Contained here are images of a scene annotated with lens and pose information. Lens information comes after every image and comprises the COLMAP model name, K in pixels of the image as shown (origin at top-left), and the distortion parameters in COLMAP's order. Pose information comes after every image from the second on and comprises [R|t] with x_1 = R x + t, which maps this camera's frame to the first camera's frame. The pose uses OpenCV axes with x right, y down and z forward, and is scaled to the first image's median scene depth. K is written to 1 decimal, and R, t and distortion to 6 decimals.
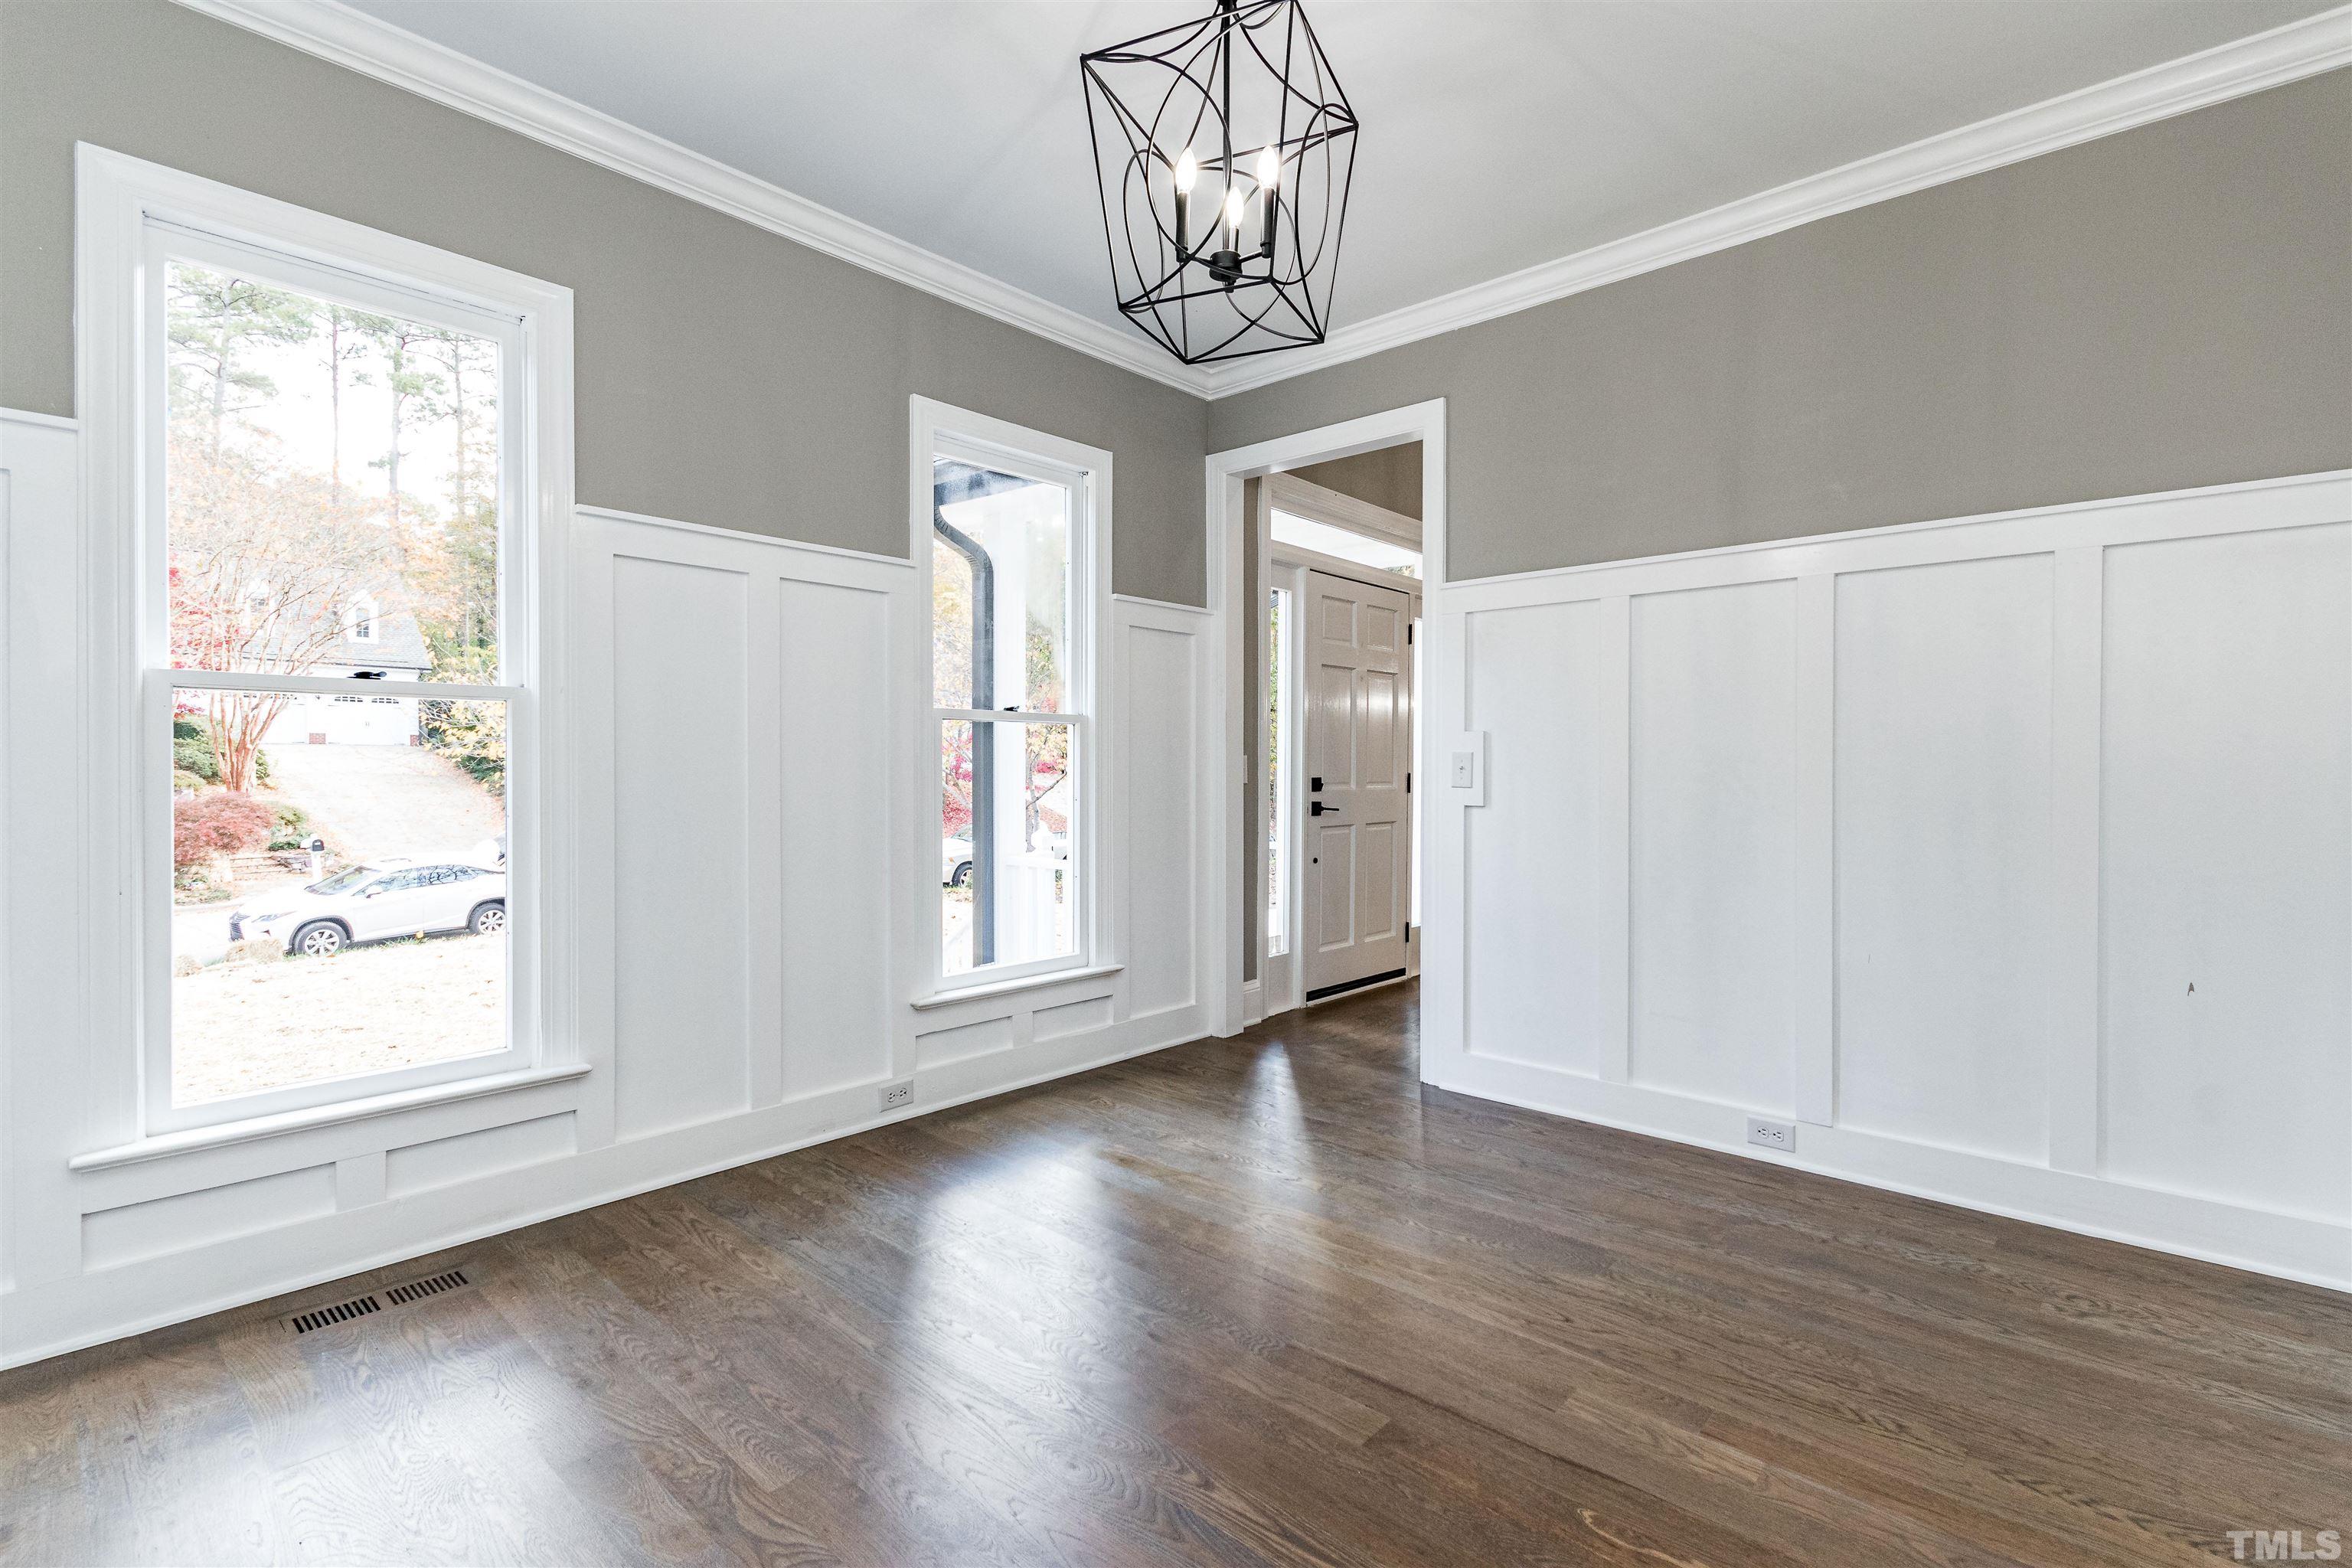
lens RADIAL K [[1078.9, 0, 1176.2], [0, 1078.9, 777.7], [0, 0, 1]] dist [-0.003030, -0.000715]
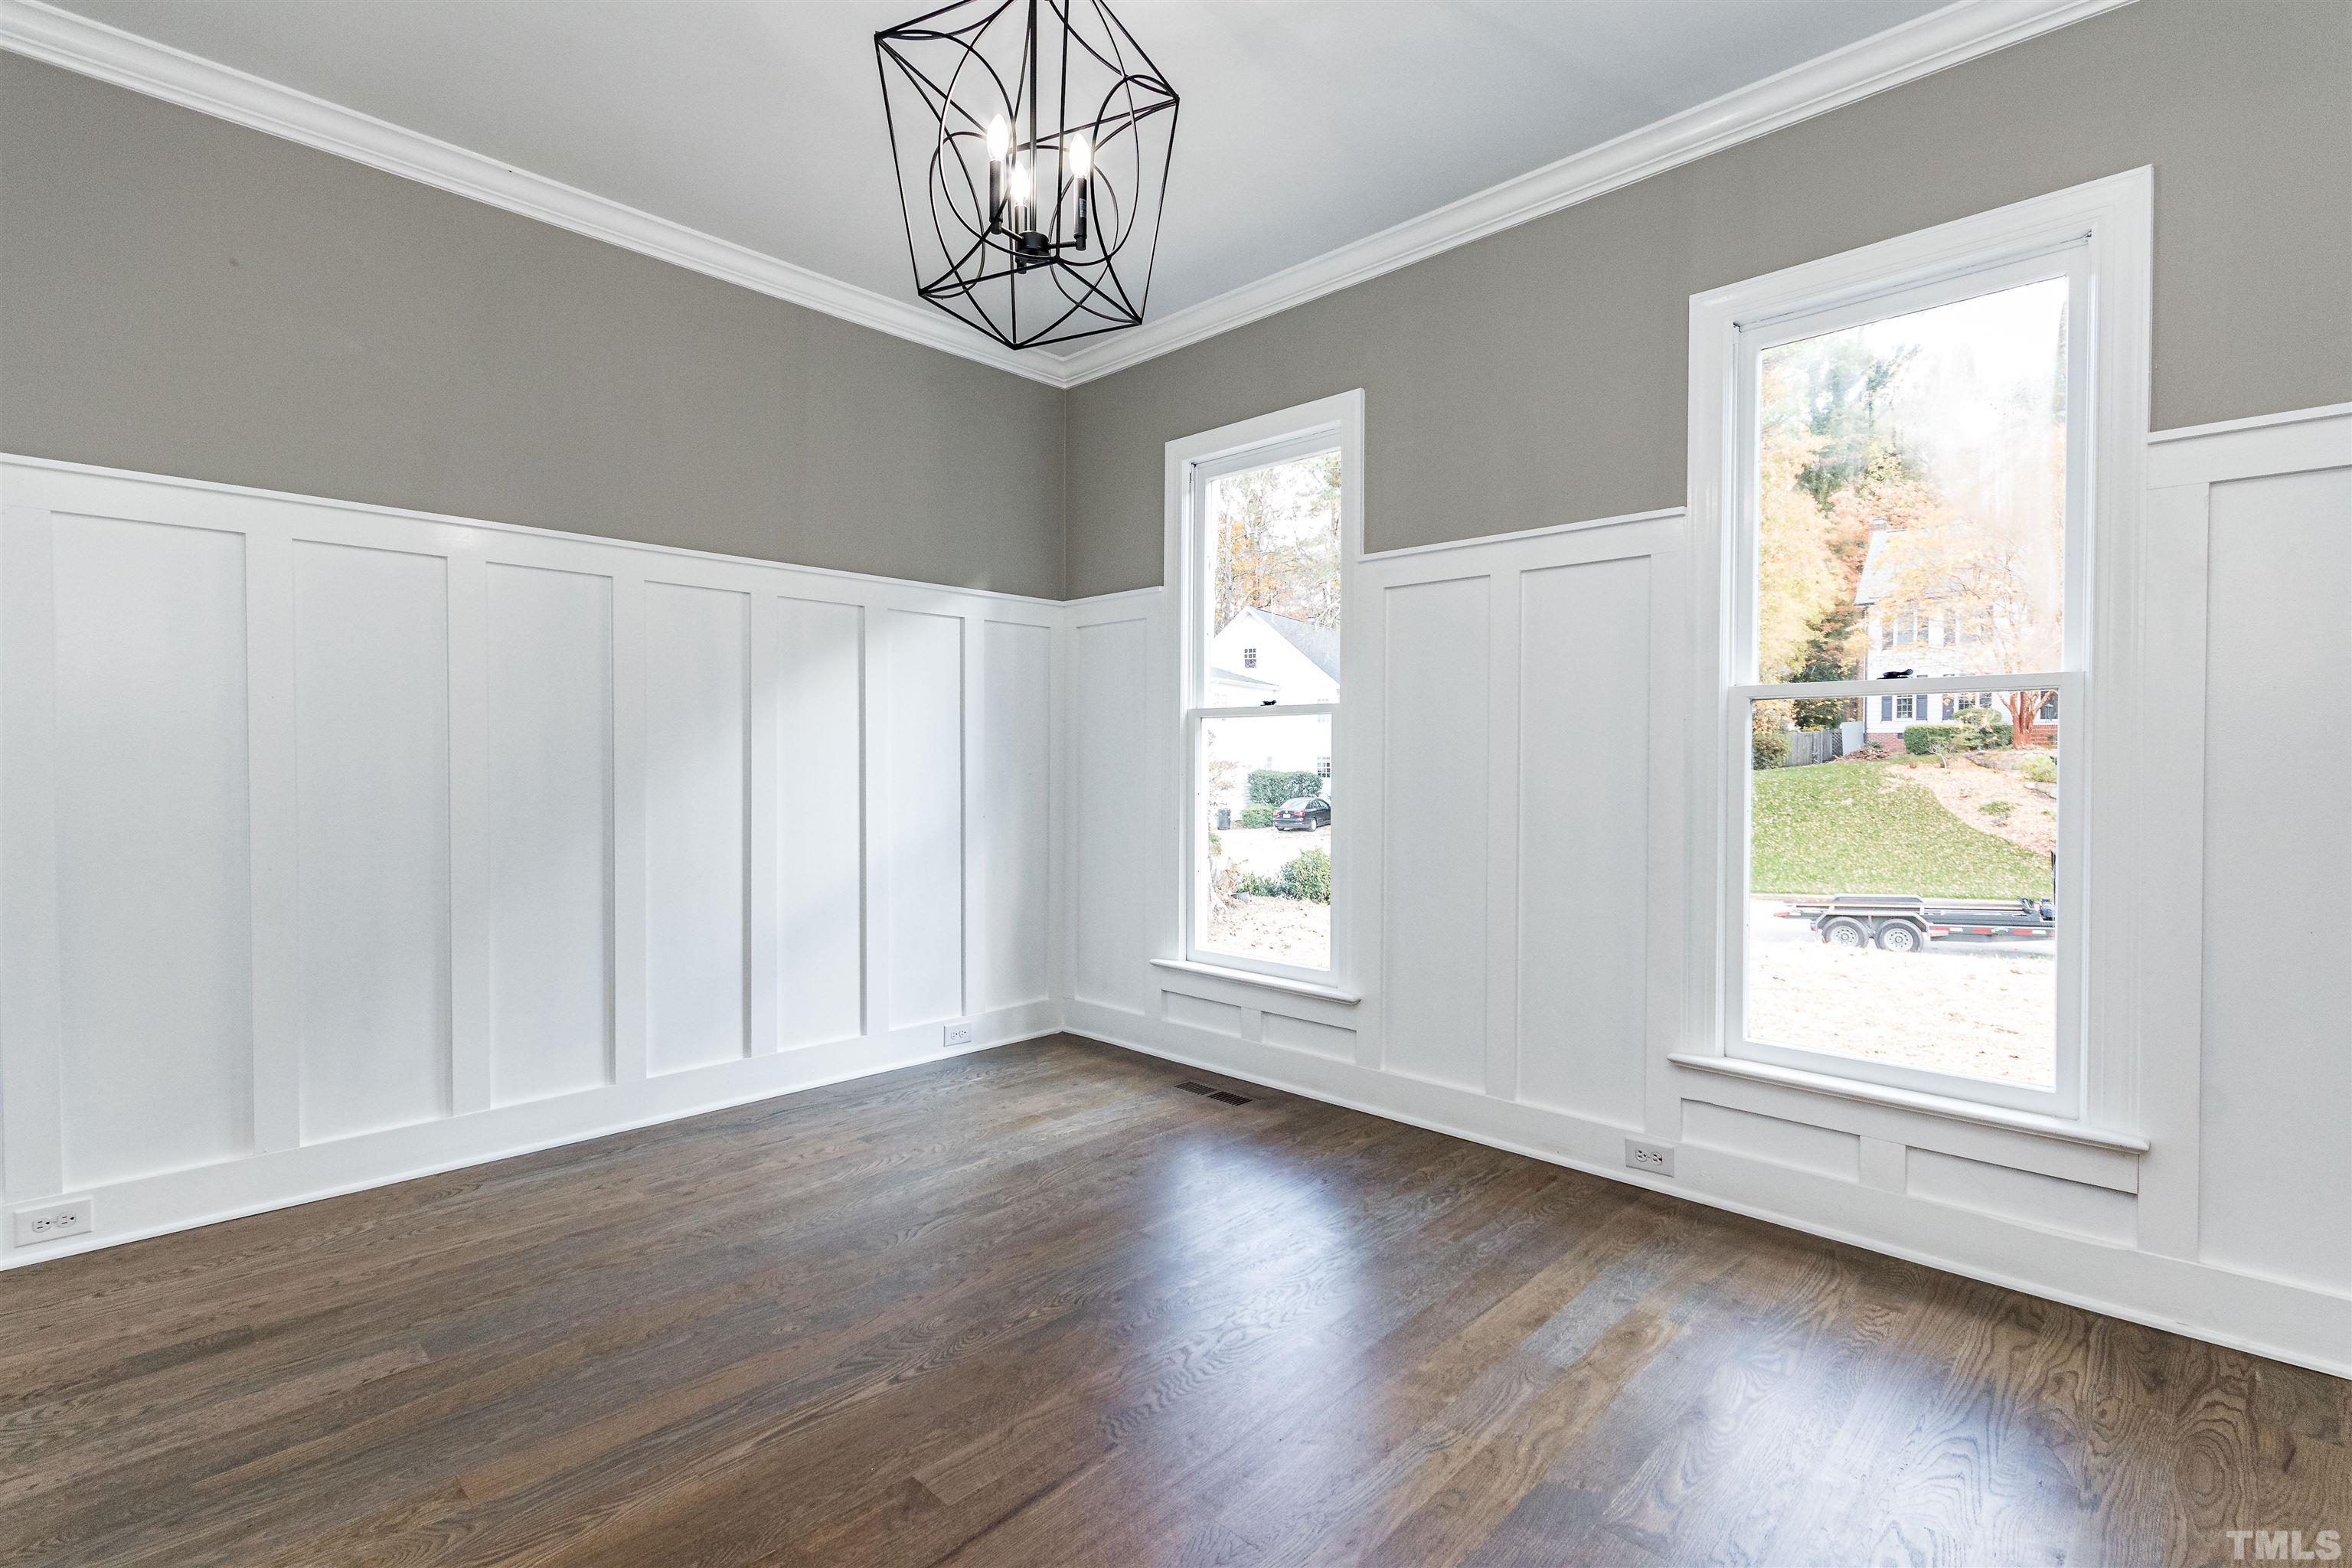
lens RADIAL K [[1089.1, 0, 1181.2], [0, 1089.1, 773.6], [0, 0, 1]] dist [0.025702, -0.013628]
pose [[-0.031858, 0.007244, -0.999466, 0.667573], [-0.012024, 0.999899, 0.007630, -0.002351], [0.999420, 0.012260, -0.031768, 0.750459]]
